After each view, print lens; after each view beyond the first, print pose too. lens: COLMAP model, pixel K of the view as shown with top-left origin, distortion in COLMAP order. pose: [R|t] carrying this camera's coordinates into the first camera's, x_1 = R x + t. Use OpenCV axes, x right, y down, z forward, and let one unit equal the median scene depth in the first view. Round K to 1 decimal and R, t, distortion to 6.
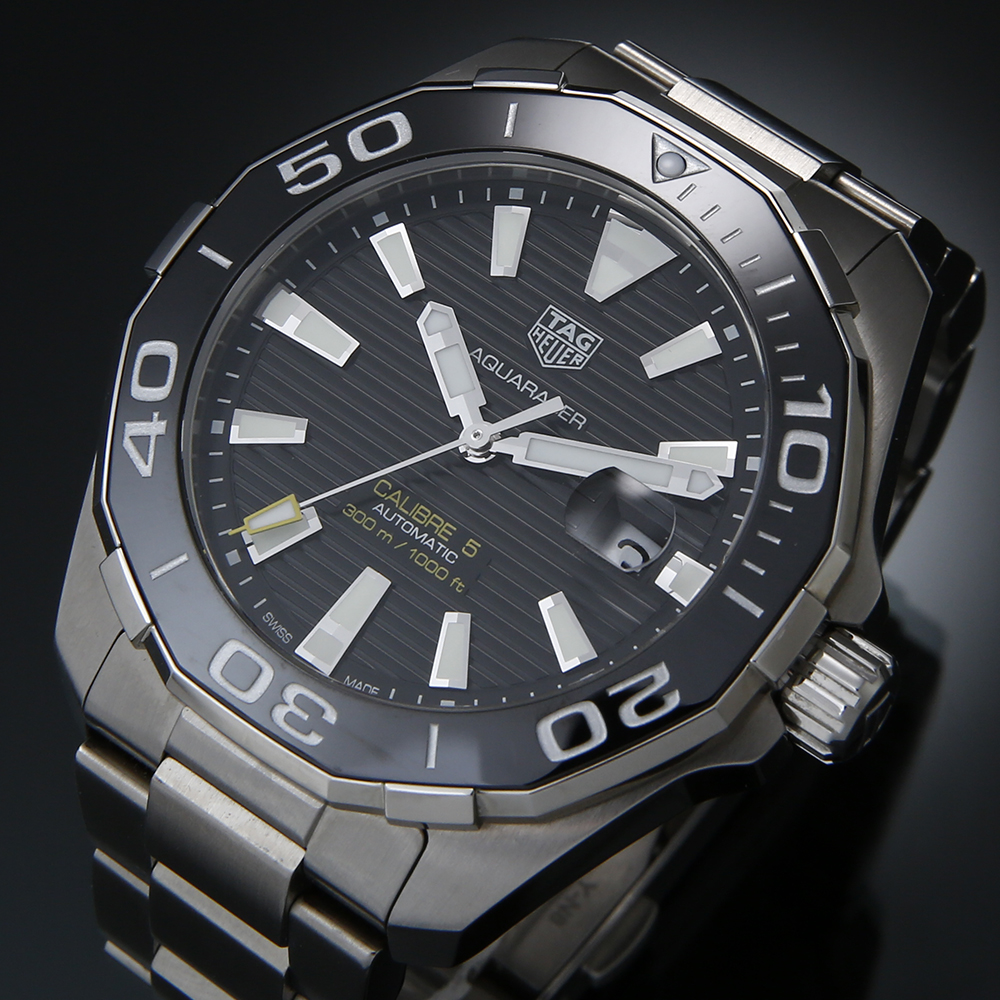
lens RADIAL K [[4930.8, 0, 499.9], [0, 4930.8, 499.4], [0, 0, 1]] dist [-0.450035, 0.000000]
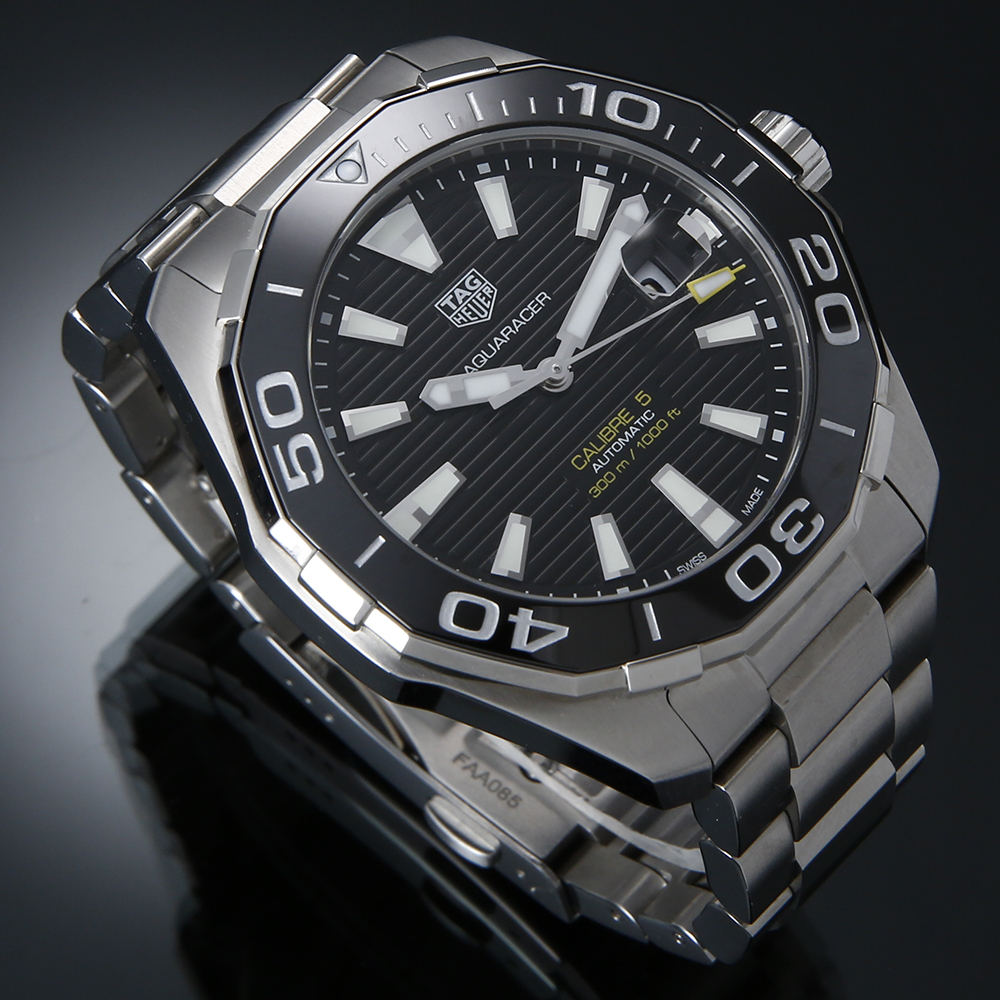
lens RADIAL K [[4930.8, 0, 500.7], [0, 4930.8, 499.4], [0, 0, 1]] dist [-0.450035, 0.000000]
pose [[0.073384, -0.879271, 0.470636, -0.582298], [0.879780, 0.279321, 0.384664, -0.465202], [-0.469682, 0.385828, 0.794063, 0.086998]]
